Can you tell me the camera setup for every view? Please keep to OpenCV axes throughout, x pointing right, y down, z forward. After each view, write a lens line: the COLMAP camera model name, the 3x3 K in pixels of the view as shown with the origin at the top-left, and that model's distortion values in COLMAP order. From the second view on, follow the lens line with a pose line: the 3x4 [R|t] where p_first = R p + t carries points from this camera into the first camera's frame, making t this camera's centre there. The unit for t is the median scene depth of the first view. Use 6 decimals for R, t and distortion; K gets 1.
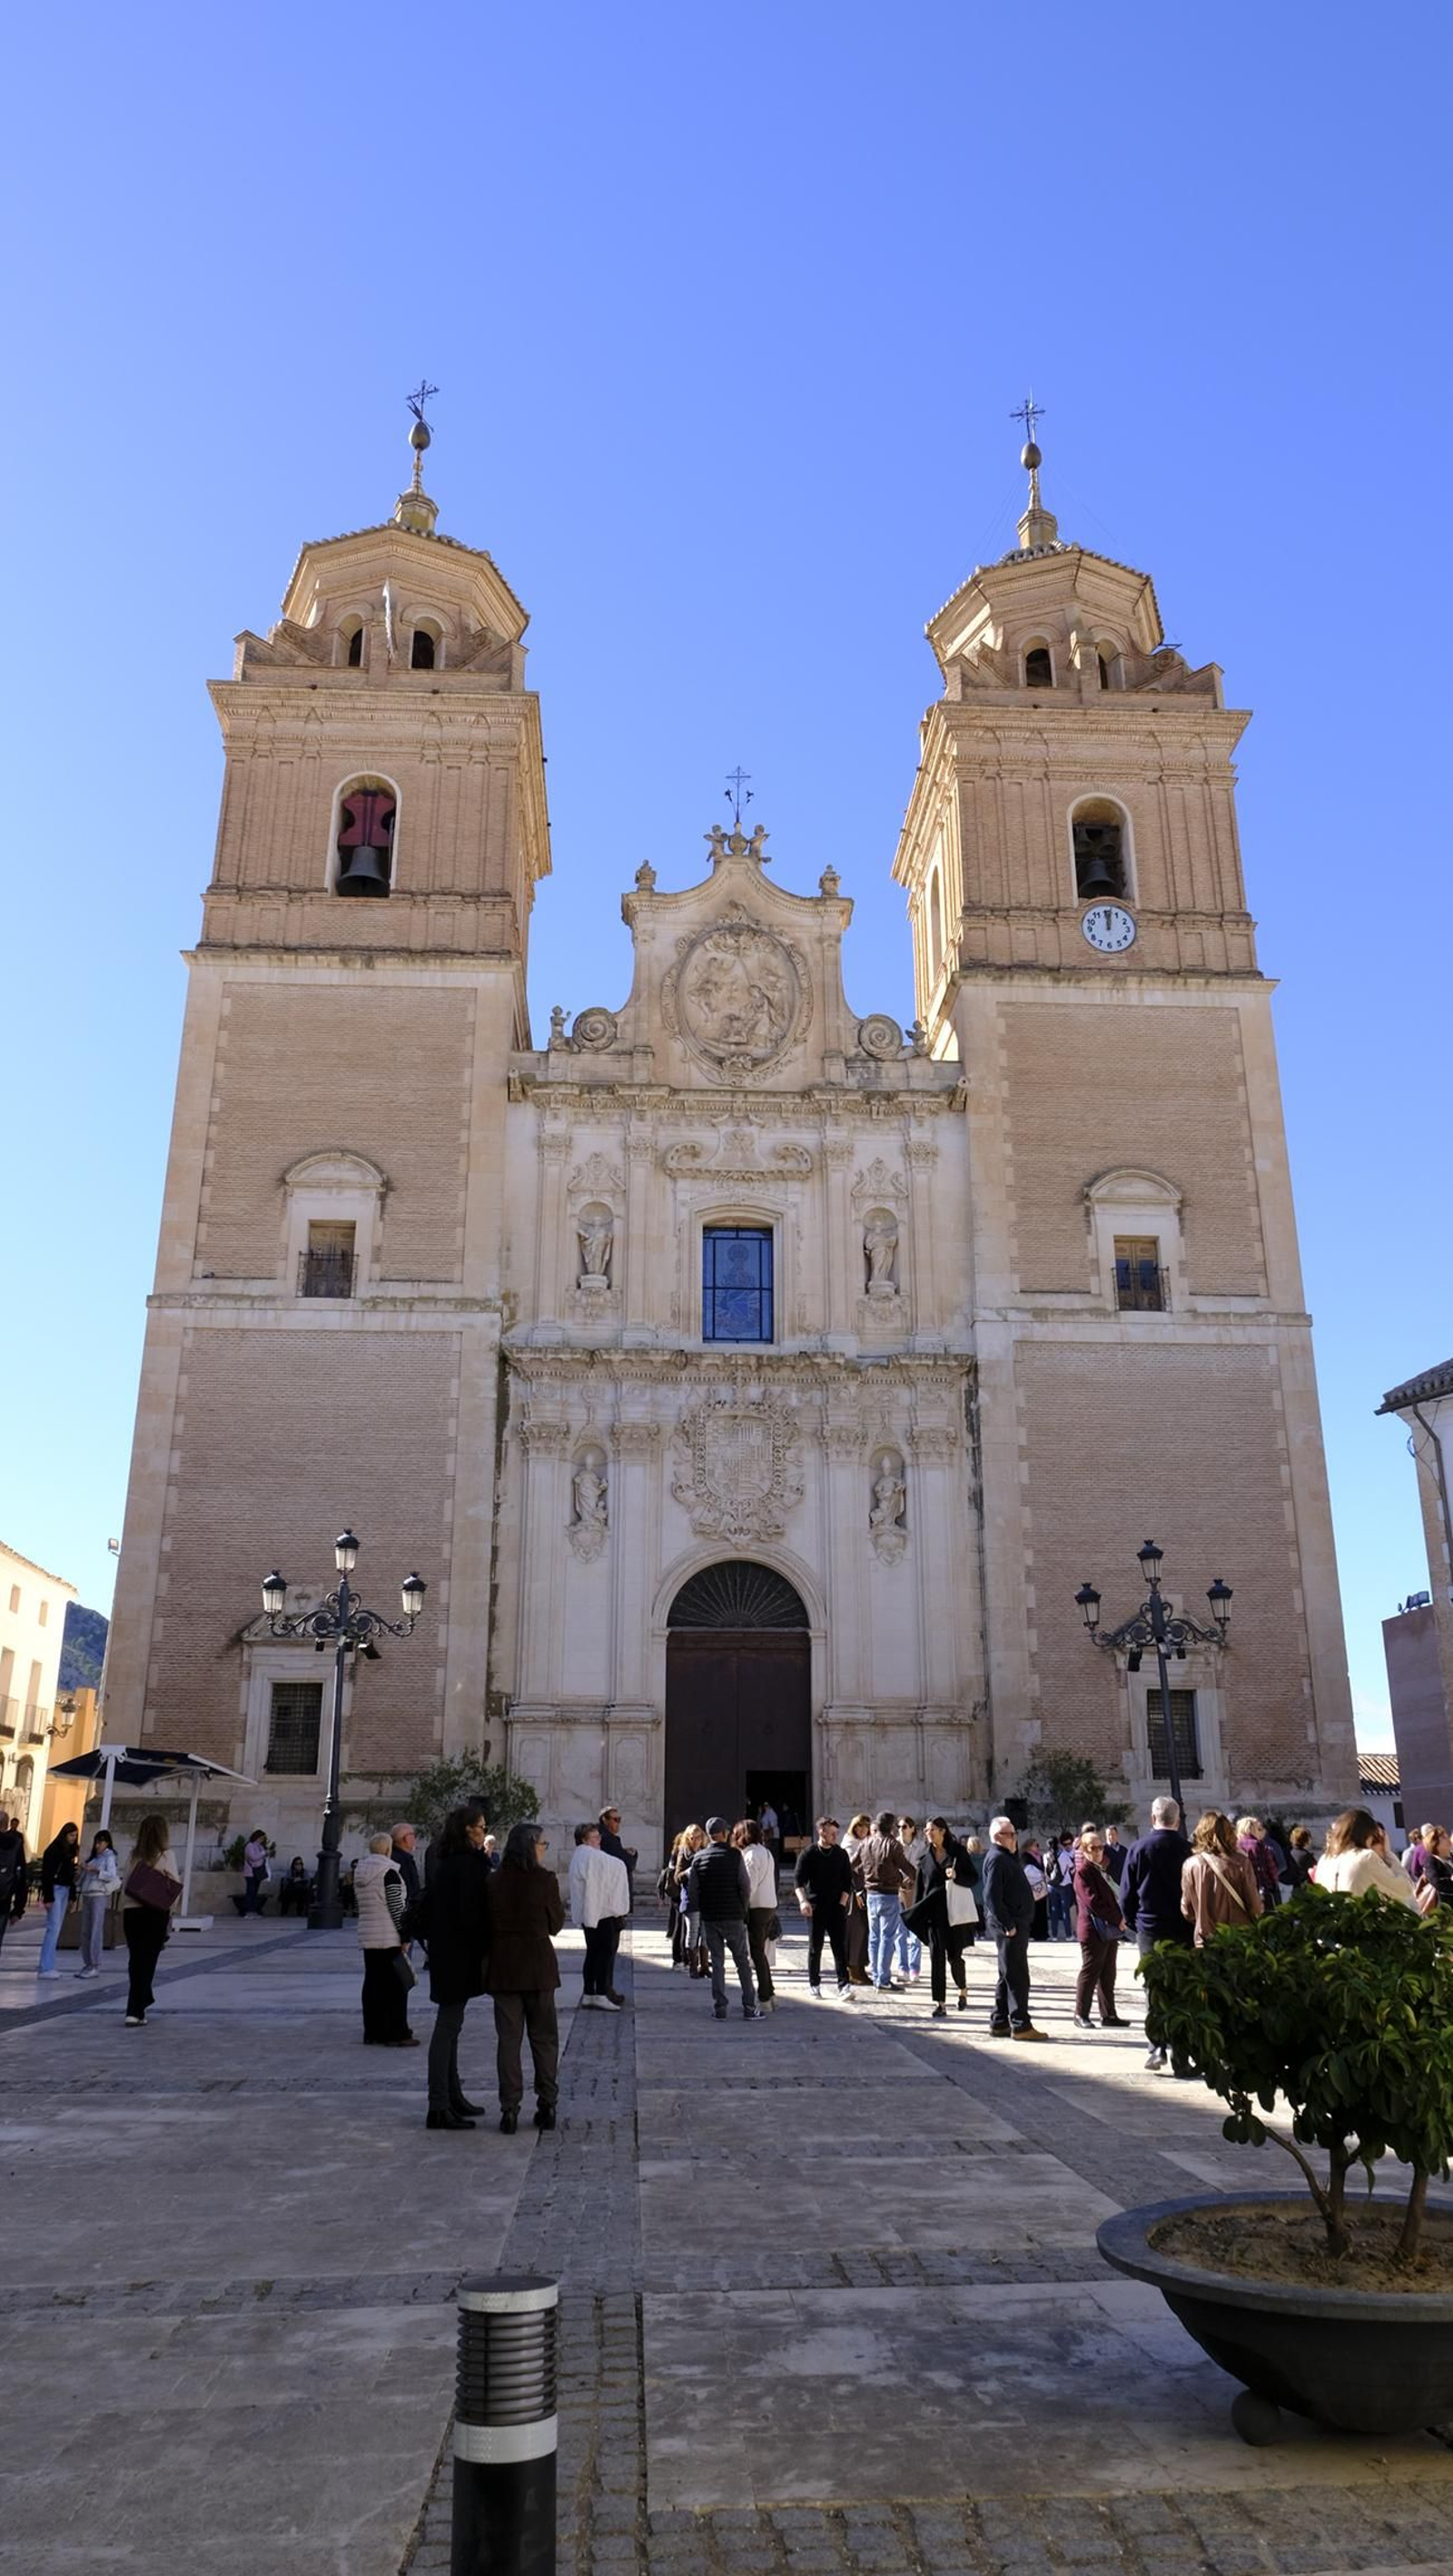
lens RADIAL K [[1739.2, 0, 723.3], [0, 1739.2, 1283.3], [0, 0, 1]] dist [-0.031810, 0.016573]
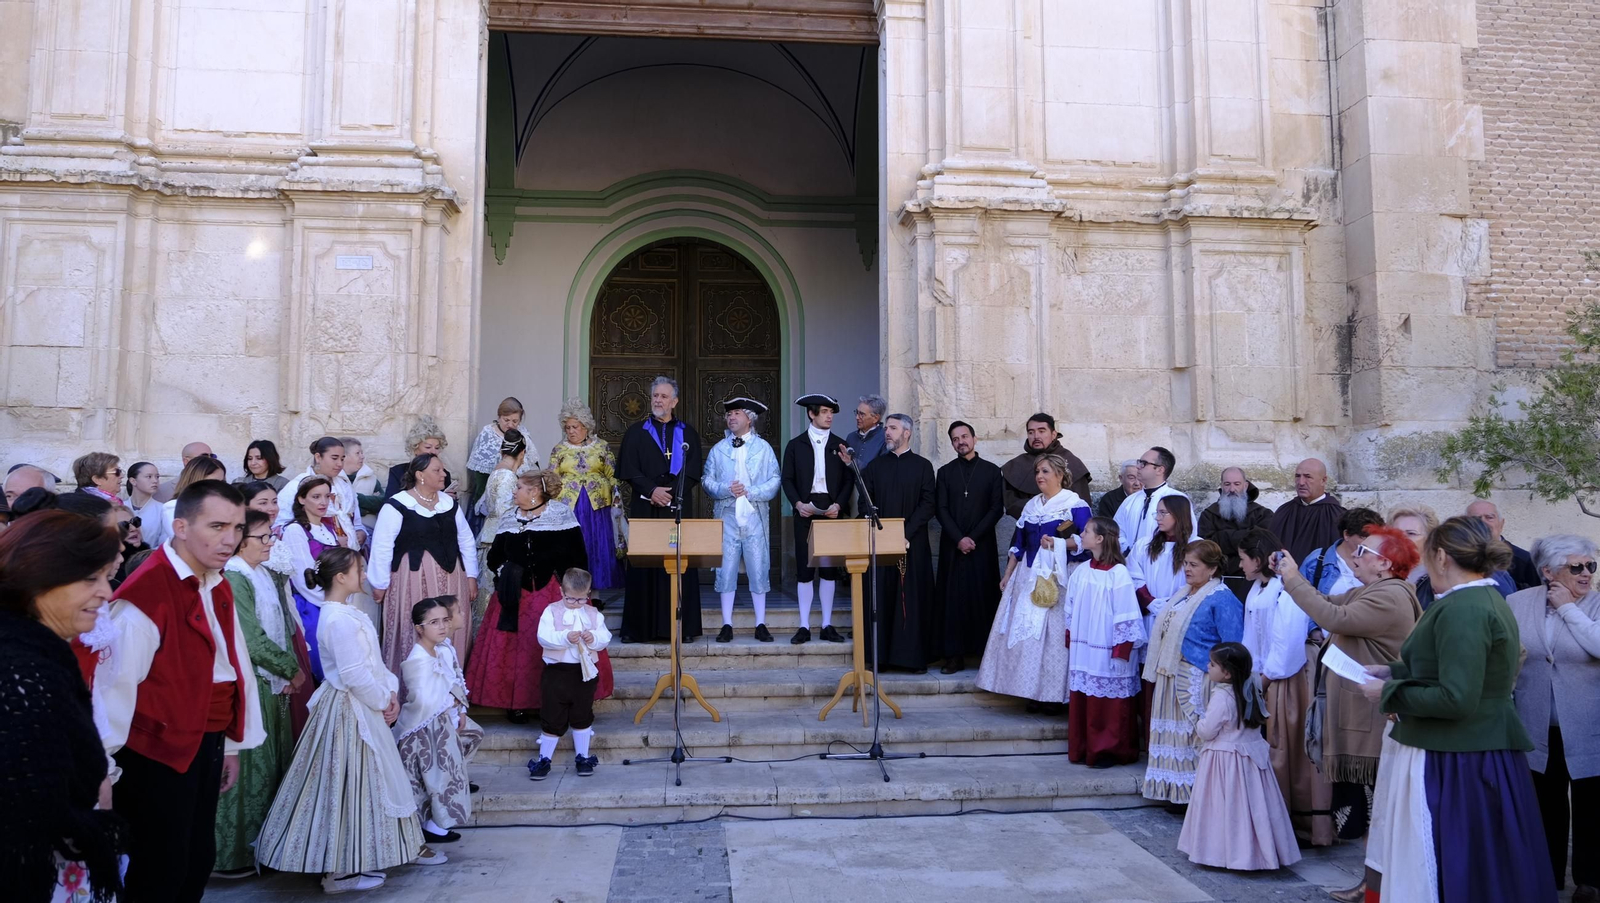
lens RADIAL K [[1080.2, 0, 801.1], [0, 1080.2, 448.1], [0, 0, 1]] dist [-0.031810, 0.016573]
pose [[0.999158, 0.000066, 0.041032, 0.024214], [-0.009920, 0.970721, 0.240006, 0.247375], [-0.039815, -0.240211, 0.969904, 0.774112]]
